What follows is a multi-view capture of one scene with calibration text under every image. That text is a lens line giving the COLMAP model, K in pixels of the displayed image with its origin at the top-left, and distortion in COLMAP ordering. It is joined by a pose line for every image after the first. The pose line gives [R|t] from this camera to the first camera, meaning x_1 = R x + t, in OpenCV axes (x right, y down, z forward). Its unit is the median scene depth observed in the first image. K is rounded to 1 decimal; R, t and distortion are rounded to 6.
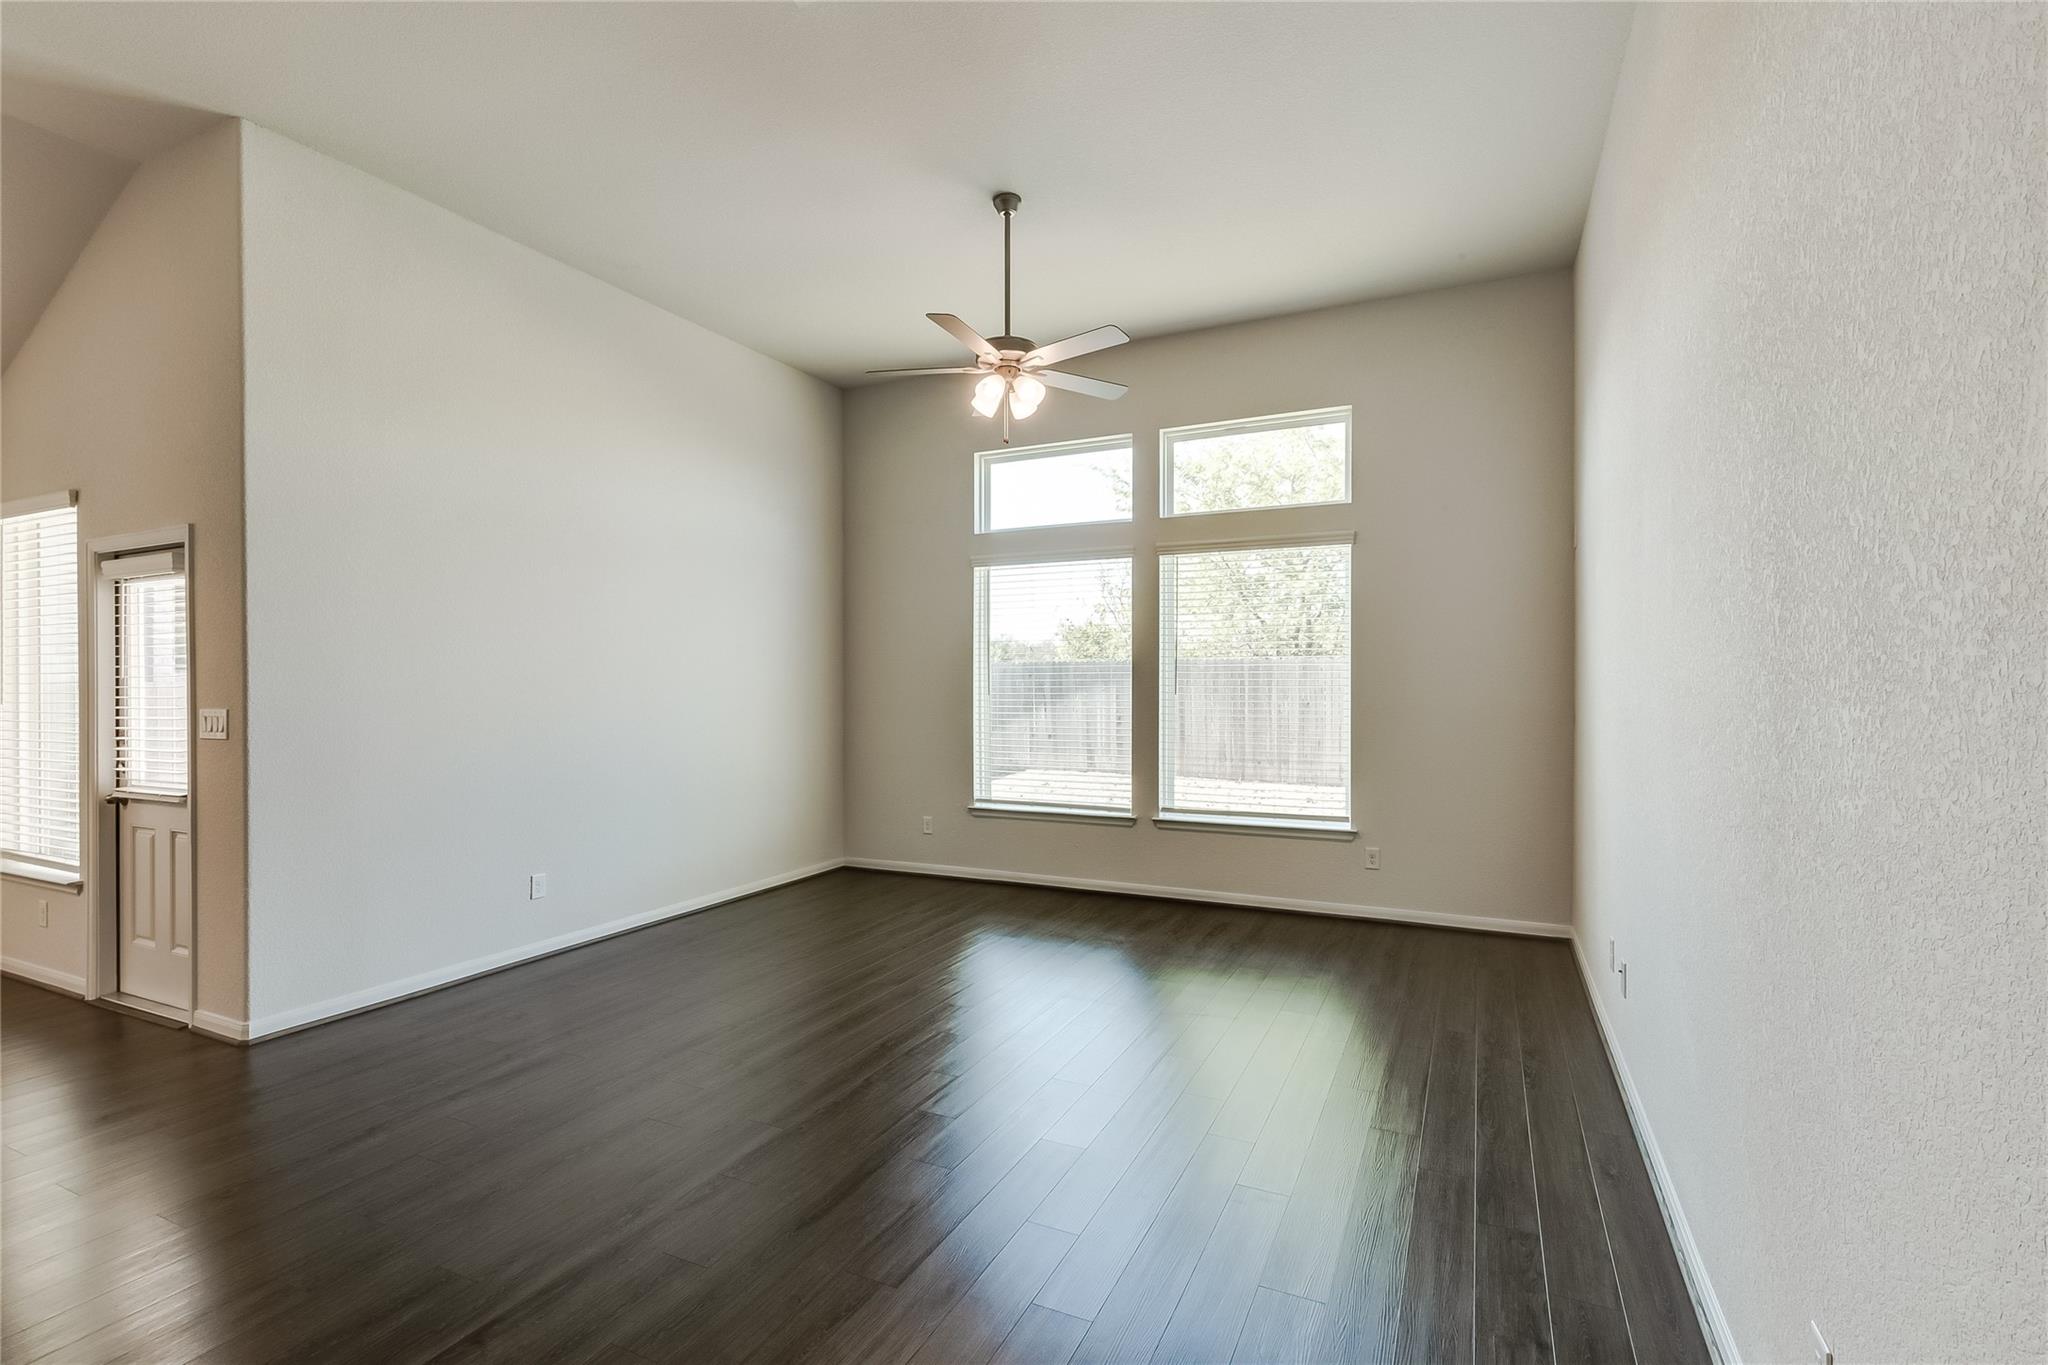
lens RADIAL K [[931.3, 0, 1028.3], [0, 931.3, 687.0], [0, 0, 1]] dist [0.002369, 0.000049]
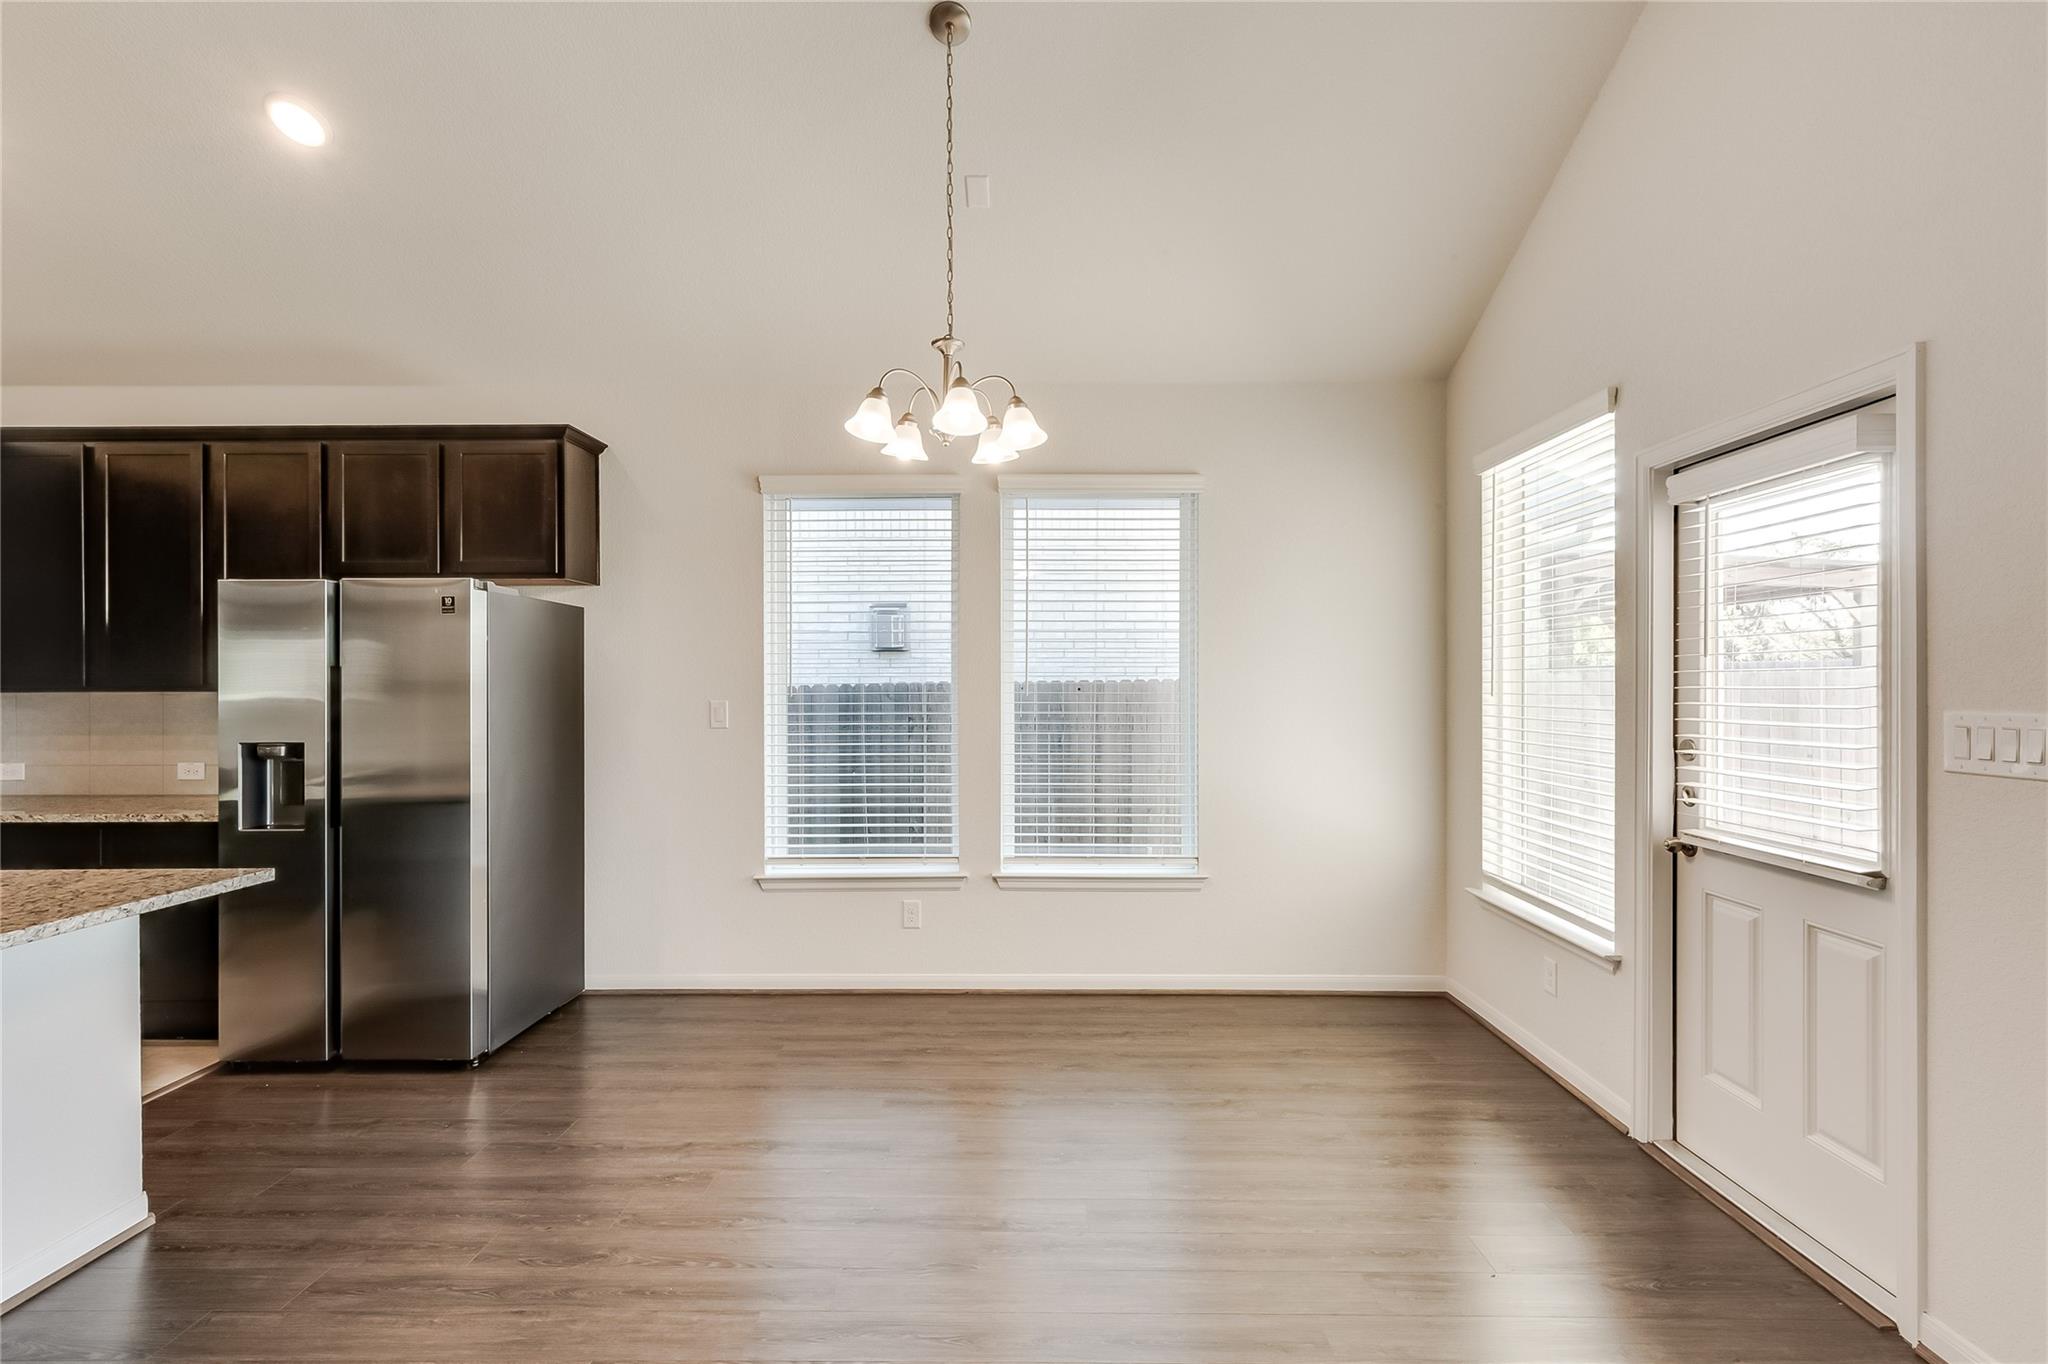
lens RADIAL K [[931.3, 0, 1028.3], [0, 931.3, 686.5], [0, 0, 1]] dist [0.002369, 0.000049]
pose [[0.429790, 0.006168, -0.902908, -0.452307], [-0.004081, 0.999980, 0.004888, 0.006801], [0.902920, 0.001584, 0.429806, 0.242344]]
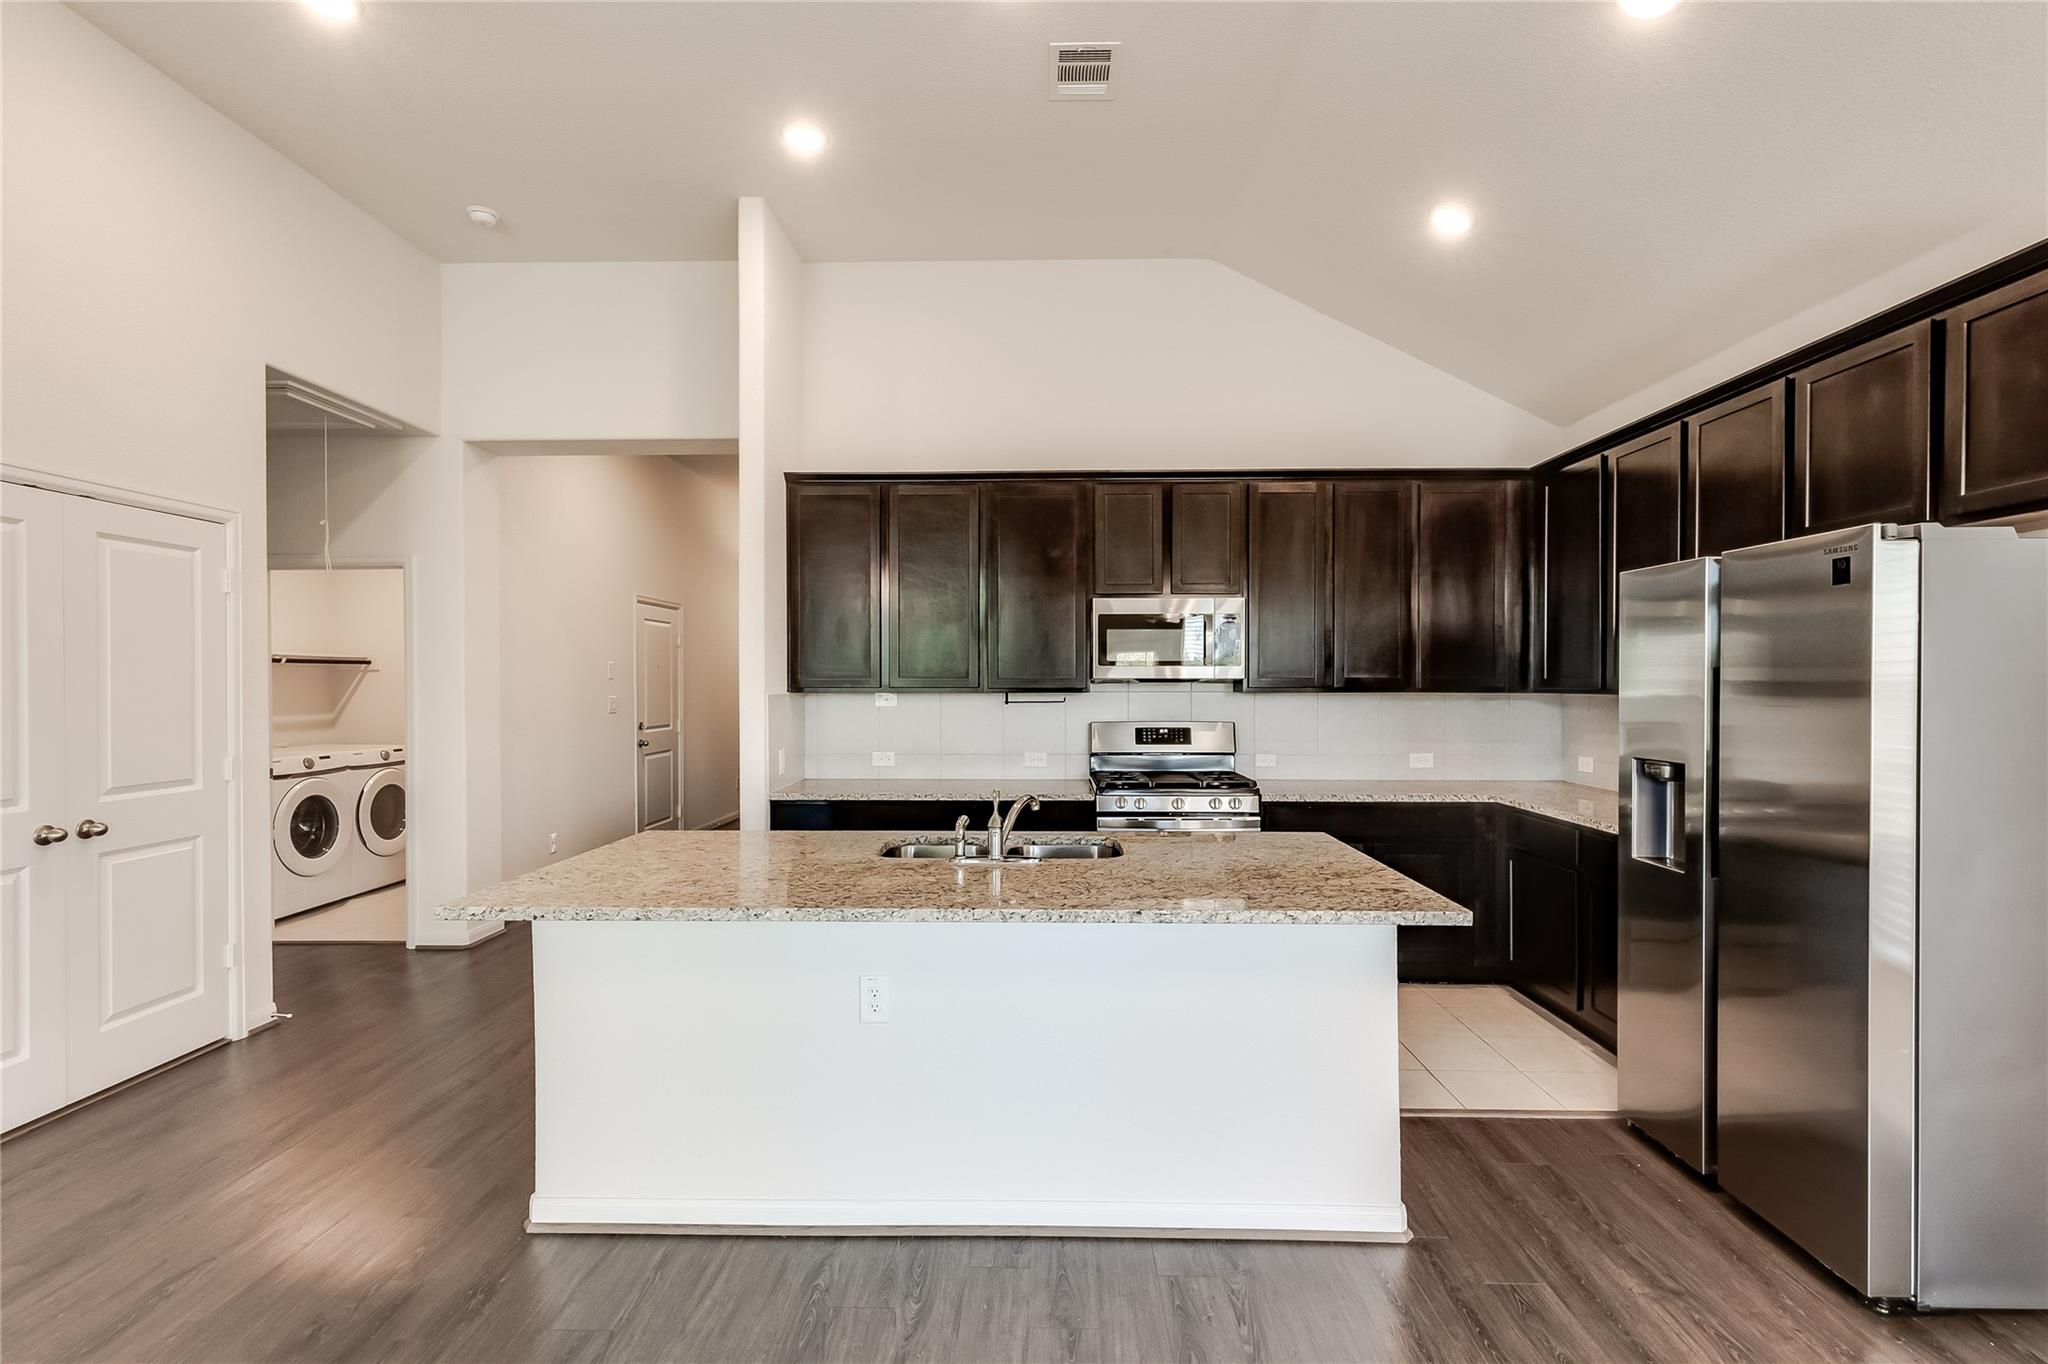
lens RADIAL K [[924.4, 0, 1025.4], [0, 924.4, 686.6], [0, 0, 1]] dist [0.002499, -0.000064]
pose [[-0.908751, 0.008224, -0.417258, -0.686573], [0.003564, 0.999922, 0.011946, 0.000903], [0.417324, 0.009369, -0.908710, 0.371623]]
